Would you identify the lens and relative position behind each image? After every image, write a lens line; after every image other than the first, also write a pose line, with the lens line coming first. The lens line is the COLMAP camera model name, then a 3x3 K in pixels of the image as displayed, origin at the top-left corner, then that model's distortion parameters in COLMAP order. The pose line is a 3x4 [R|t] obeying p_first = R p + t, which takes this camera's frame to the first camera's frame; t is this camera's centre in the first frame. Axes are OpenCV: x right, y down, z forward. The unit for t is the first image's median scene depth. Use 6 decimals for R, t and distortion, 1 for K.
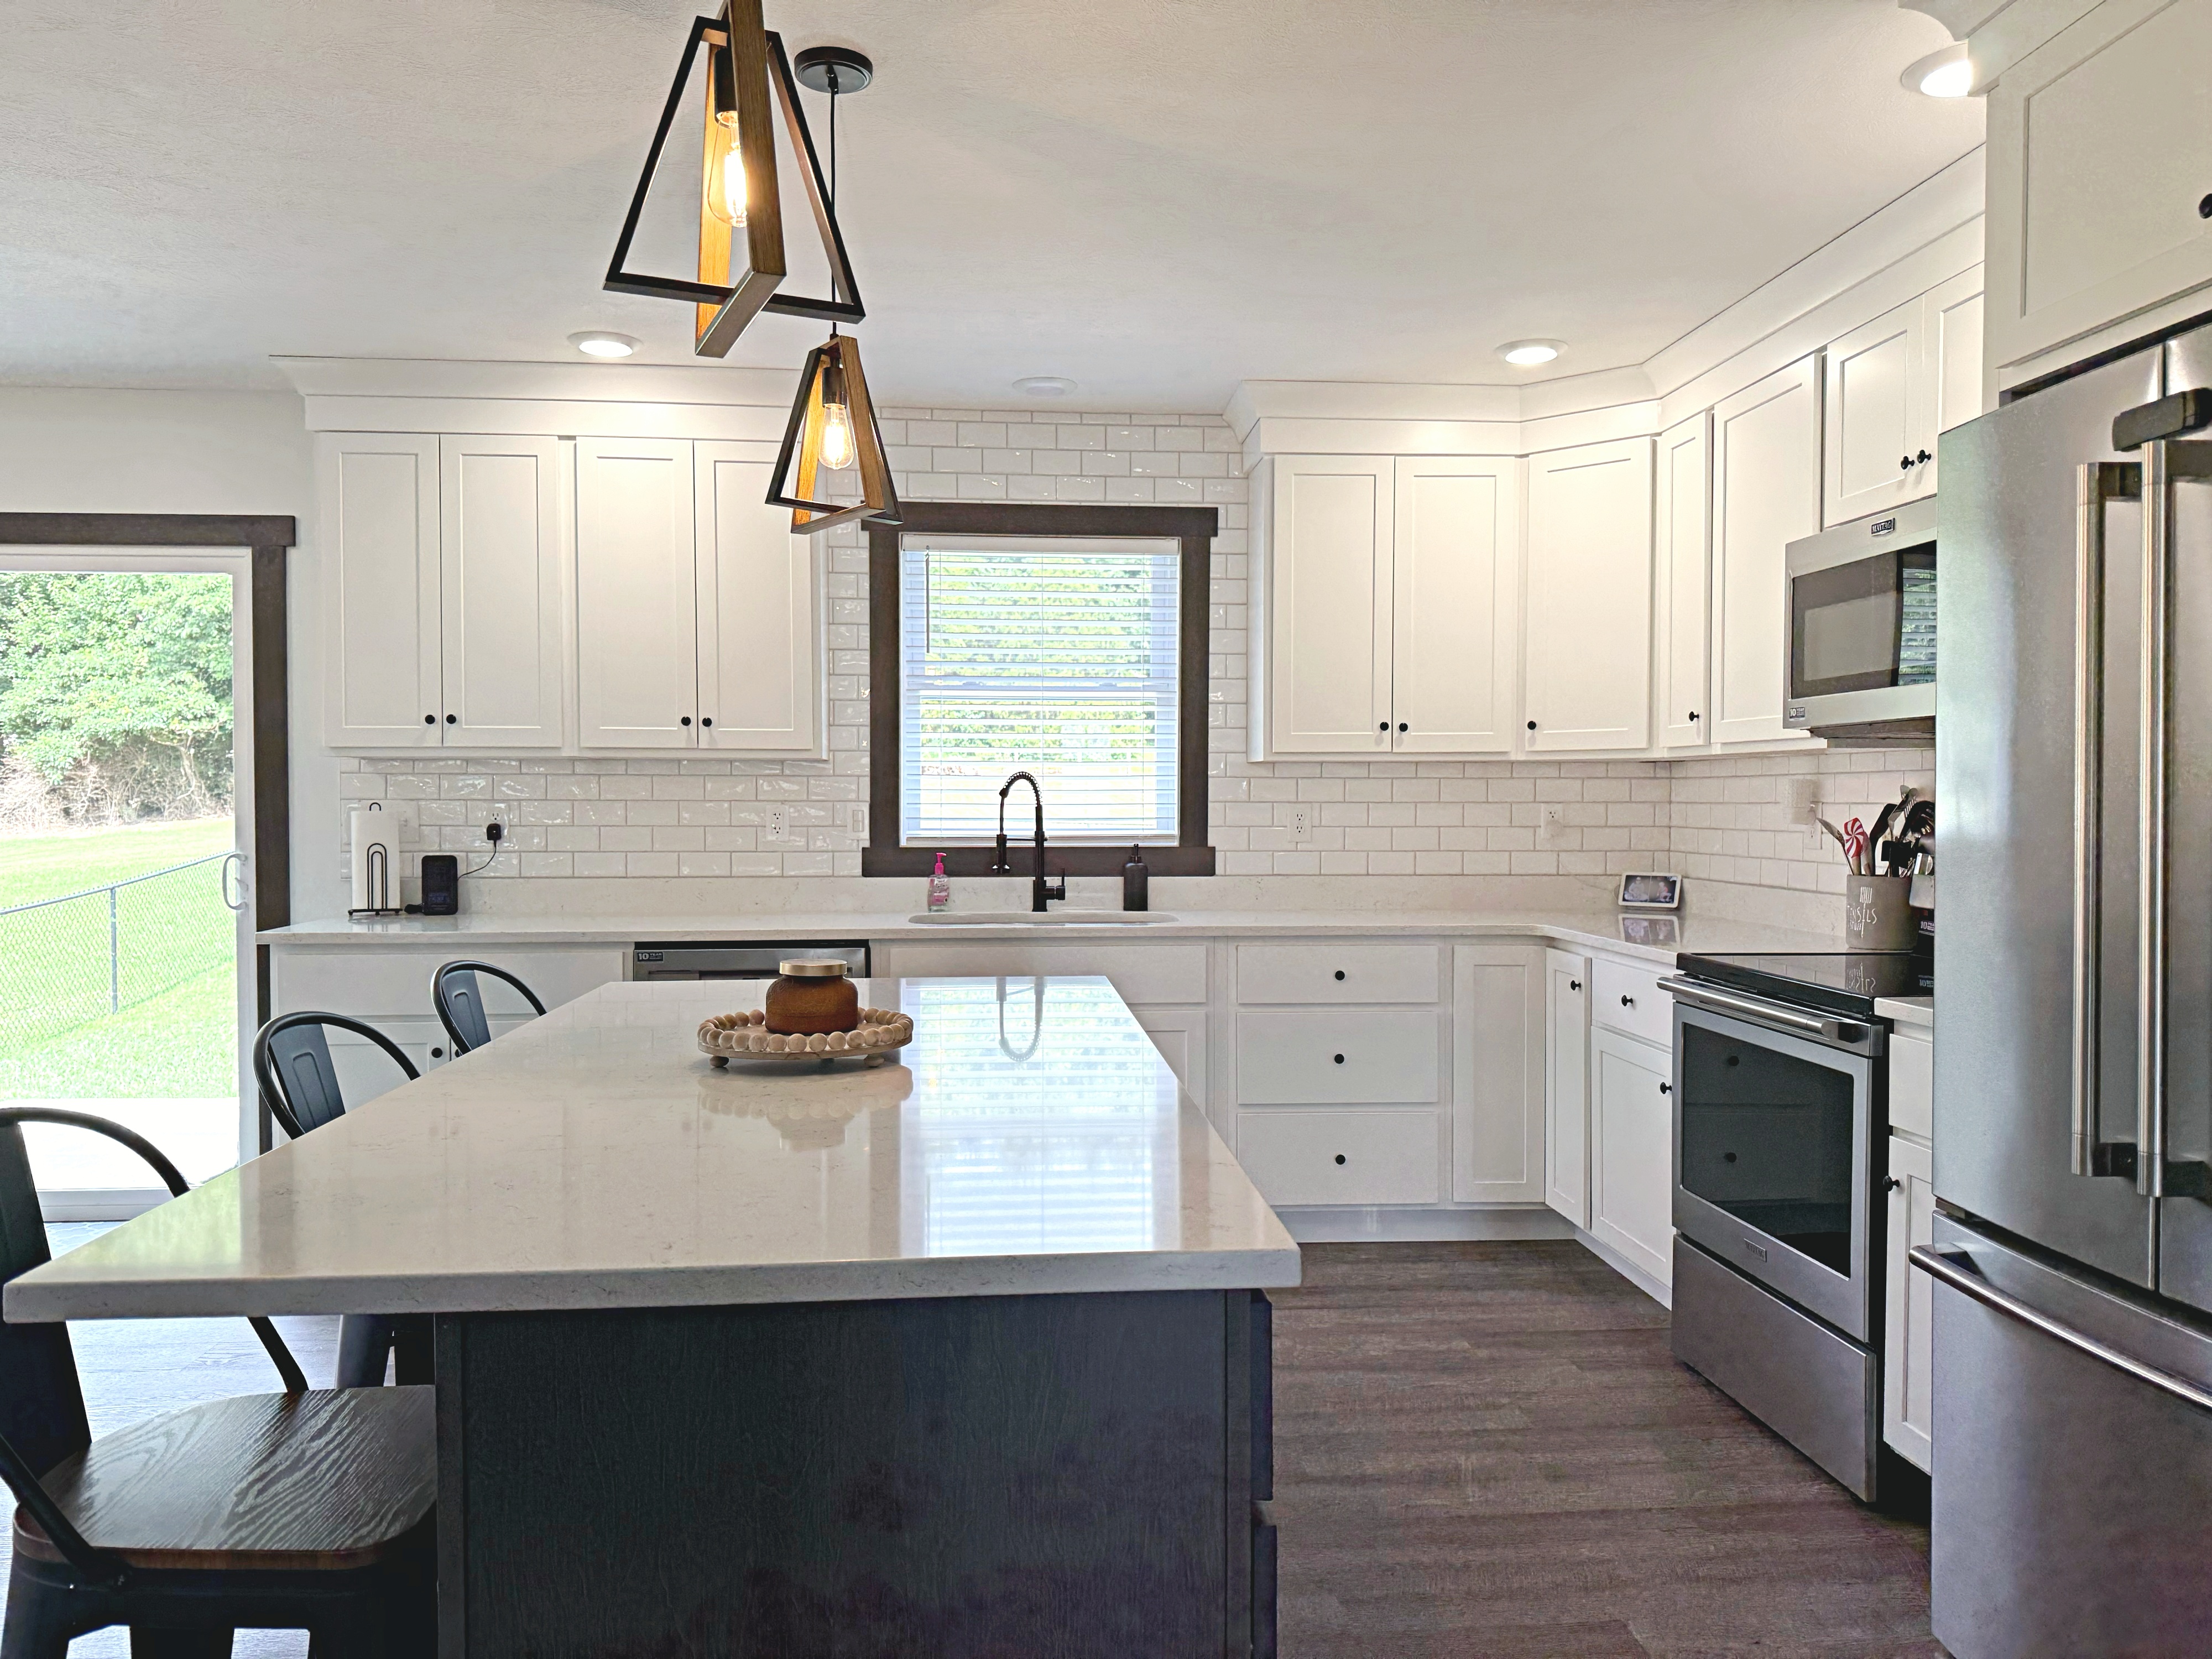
lens RADIAL K [[1618.1, 0, 1098.9], [0, 1618.1, 825.7], [0, 0, 1]] dist [0.117039, -0.042518]
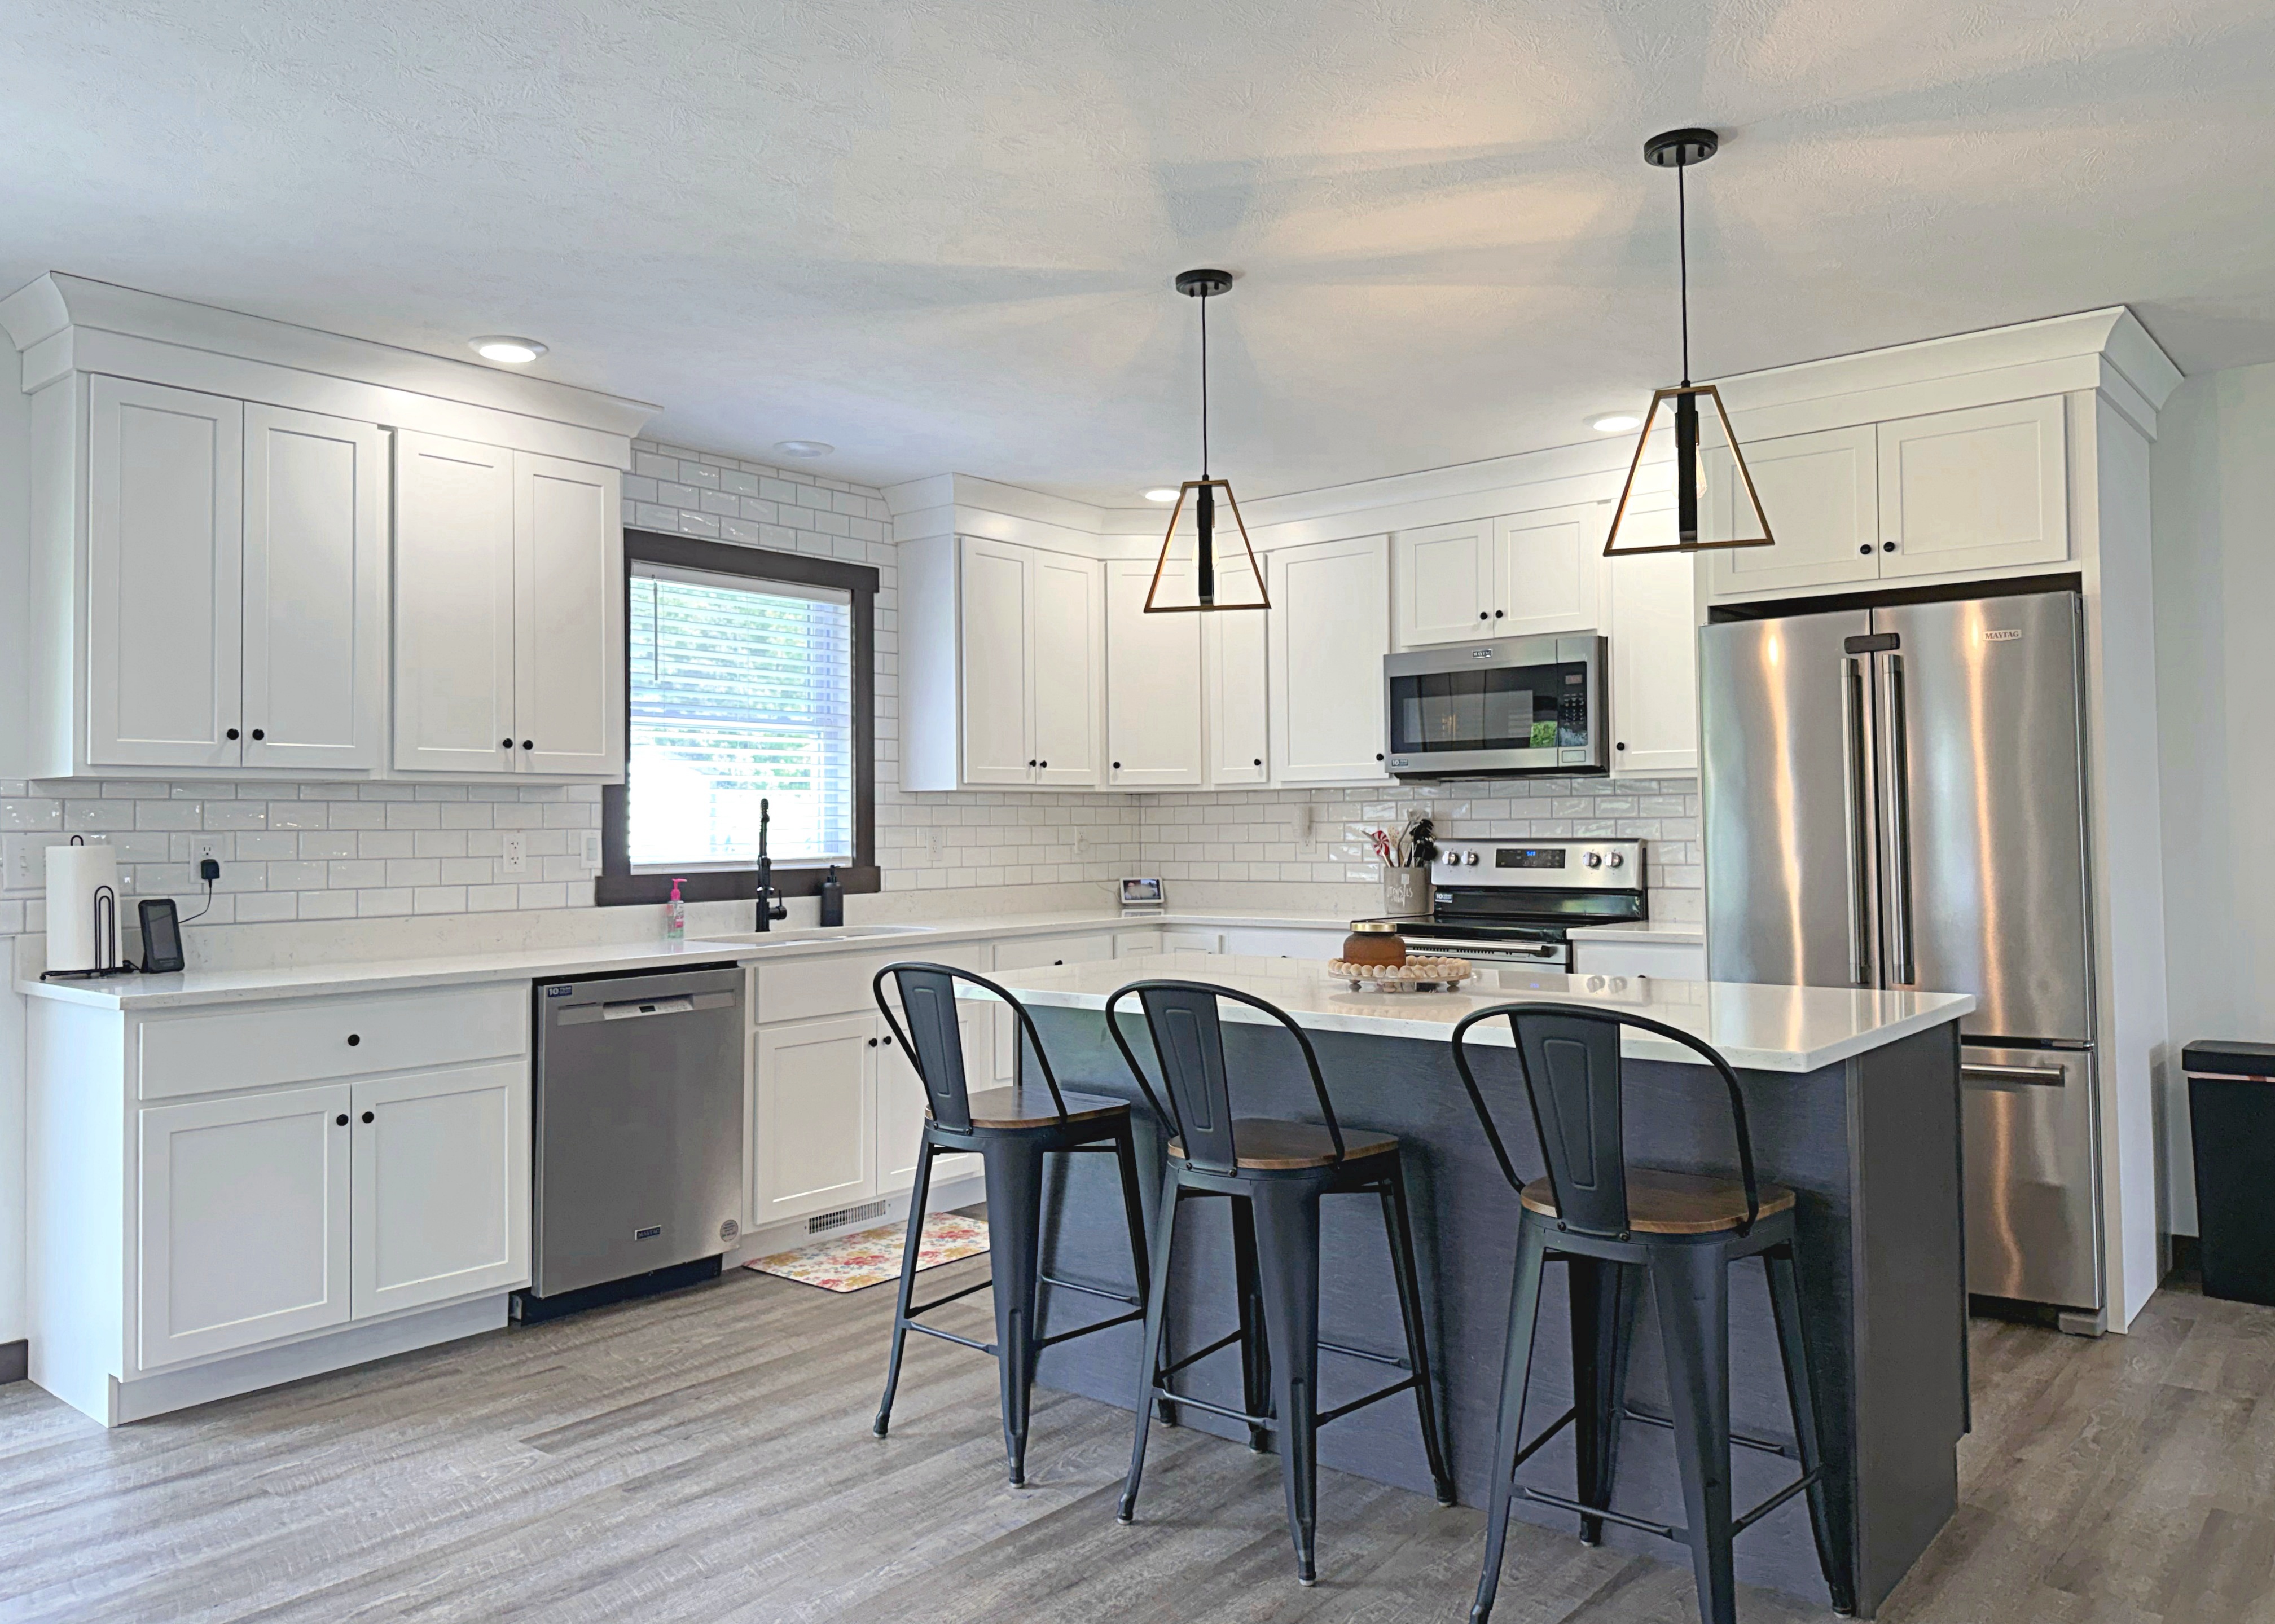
lens RADIAL K [[1630.8, 0, 1148.0], [0, 1630.8, 762.3], [0, 0, 1]] dist [0.088047, -0.072794]
pose [[0.703541, 0.020786, 0.710351, -0.652820], [0.023476, 0.998347, -0.052463, 0.005167], [-0.710267, 0.053586, 0.701890, 0.071860]]
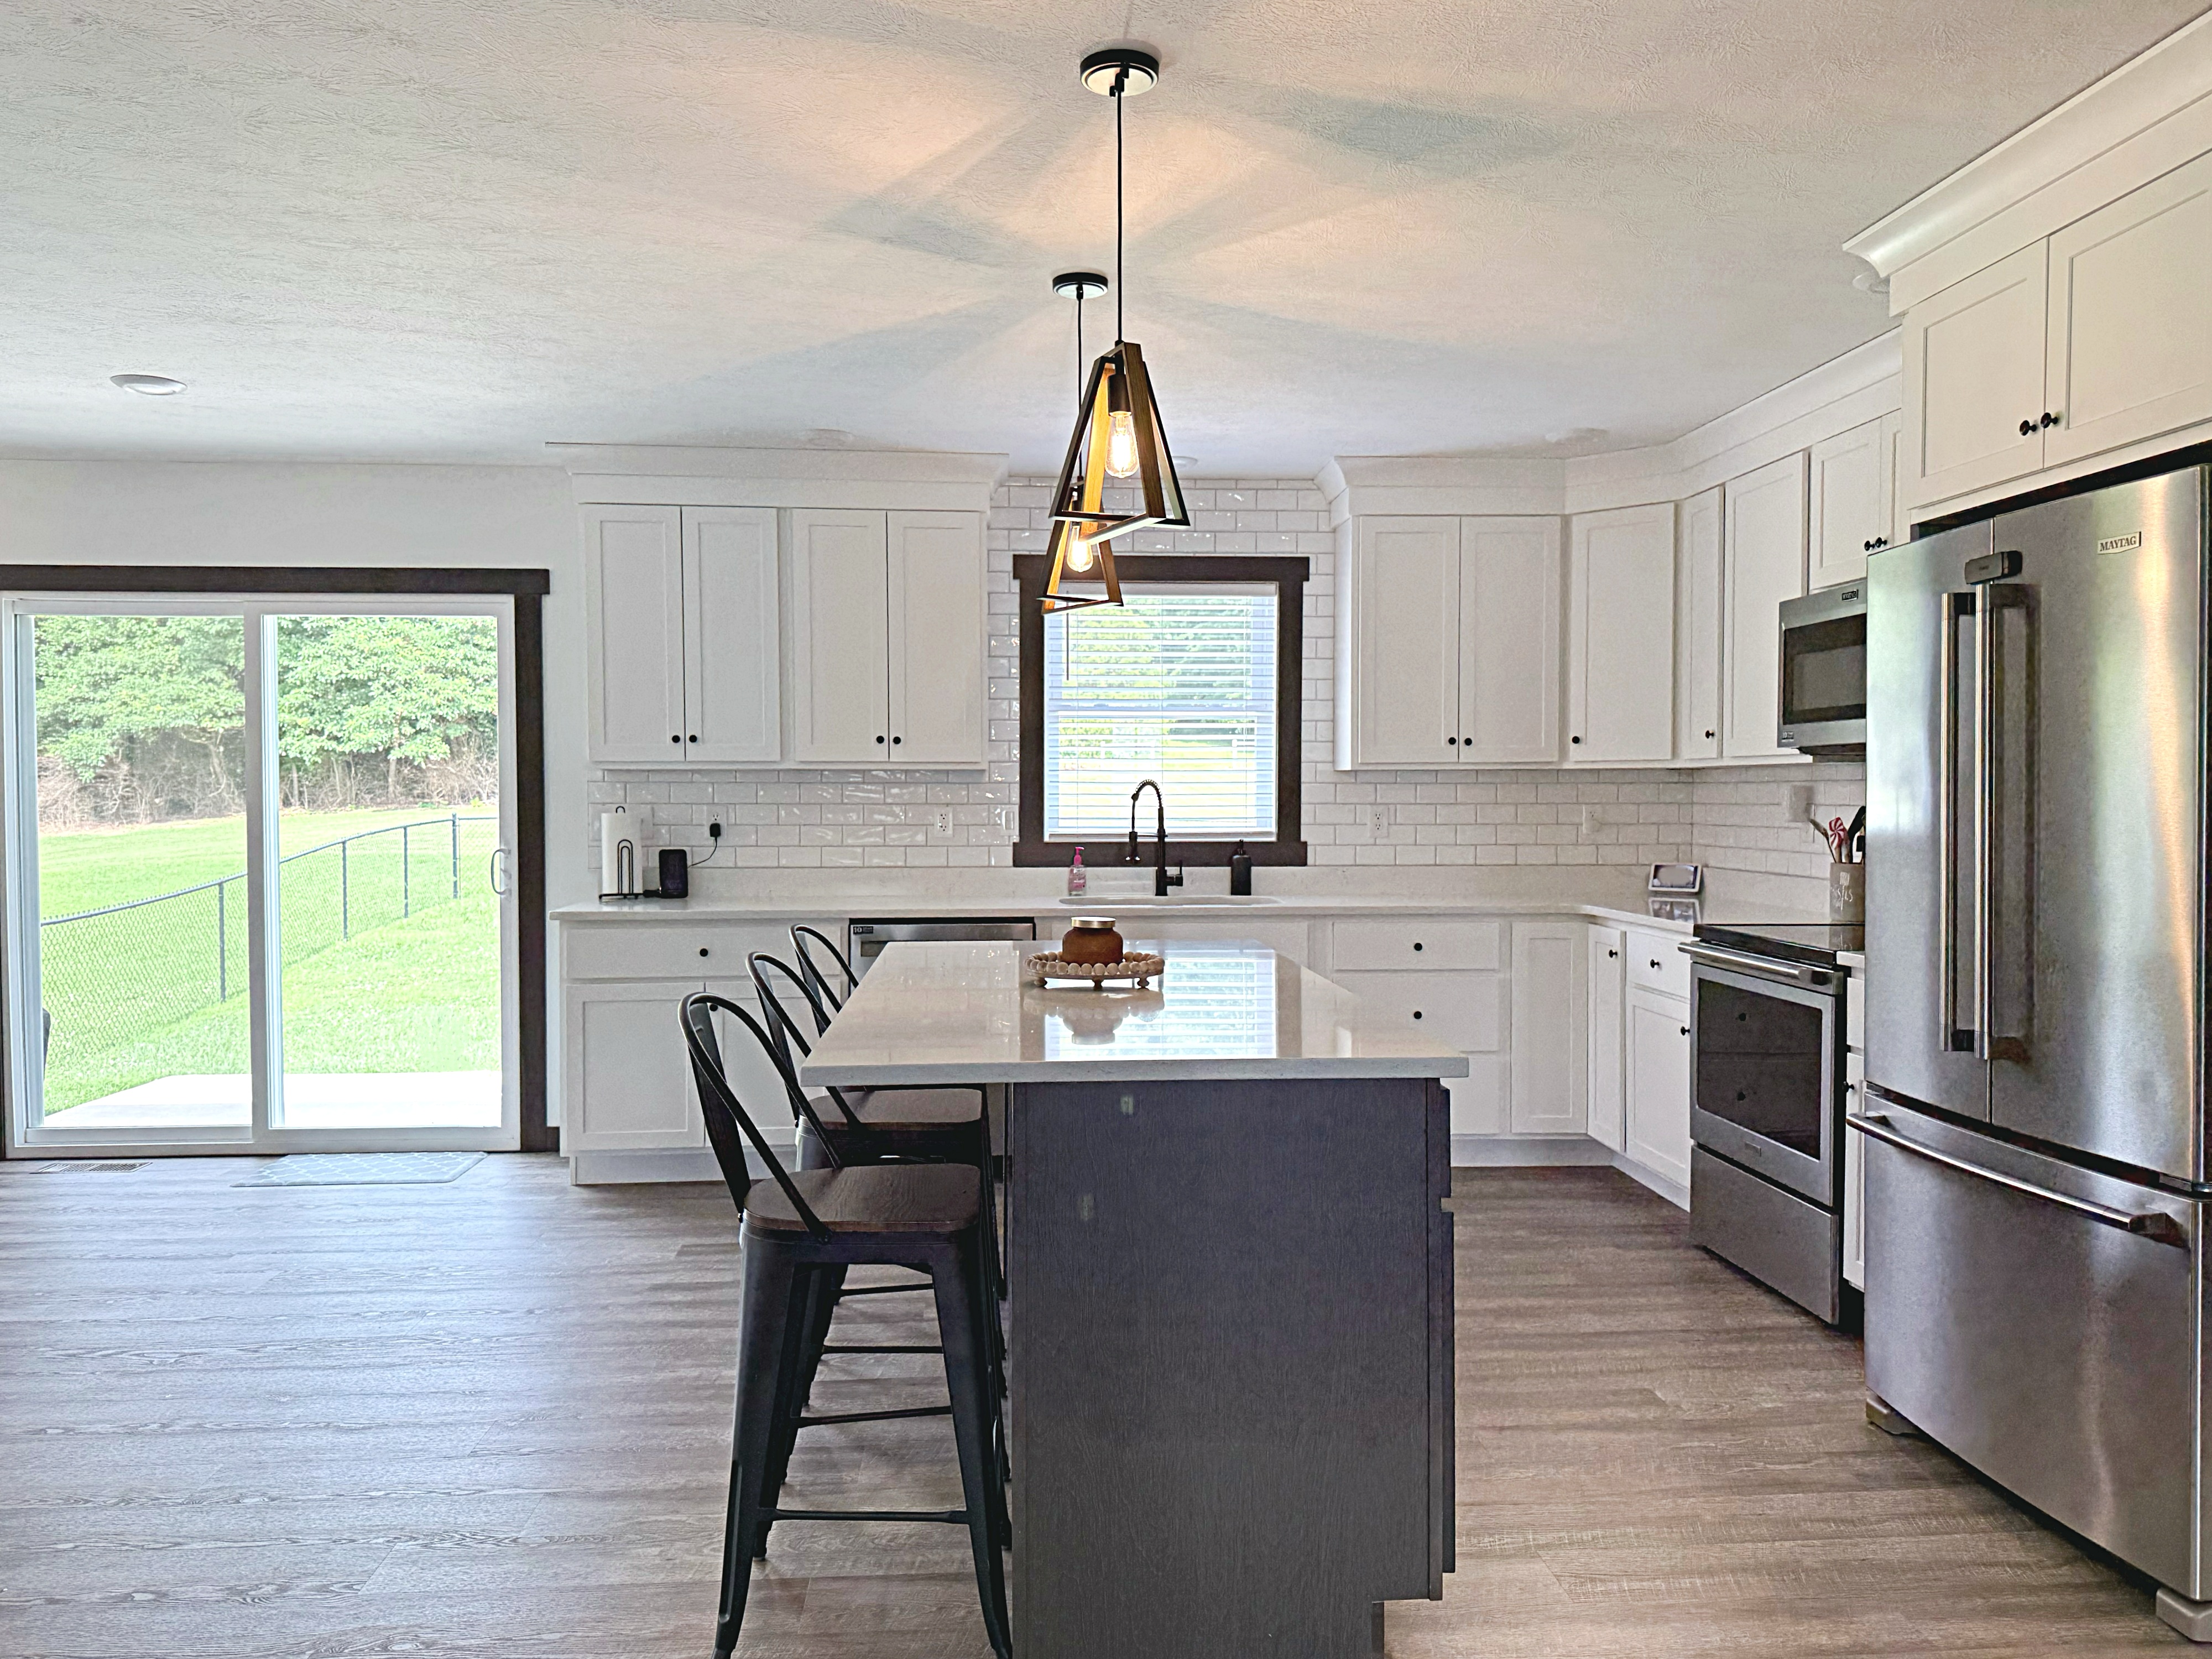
lens RADIAL K [[1618.1, 0, 1121.5], [0, 1618.1, 816.9], [0, 0, 1]] dist [0.117039, -0.042518]
pose [[0.999993, -0.001347, -0.003605, -0.065333], [0.001335, 0.999994, -0.003215, -0.001624], [0.003609, 0.003211, 0.999988, -0.206060]]
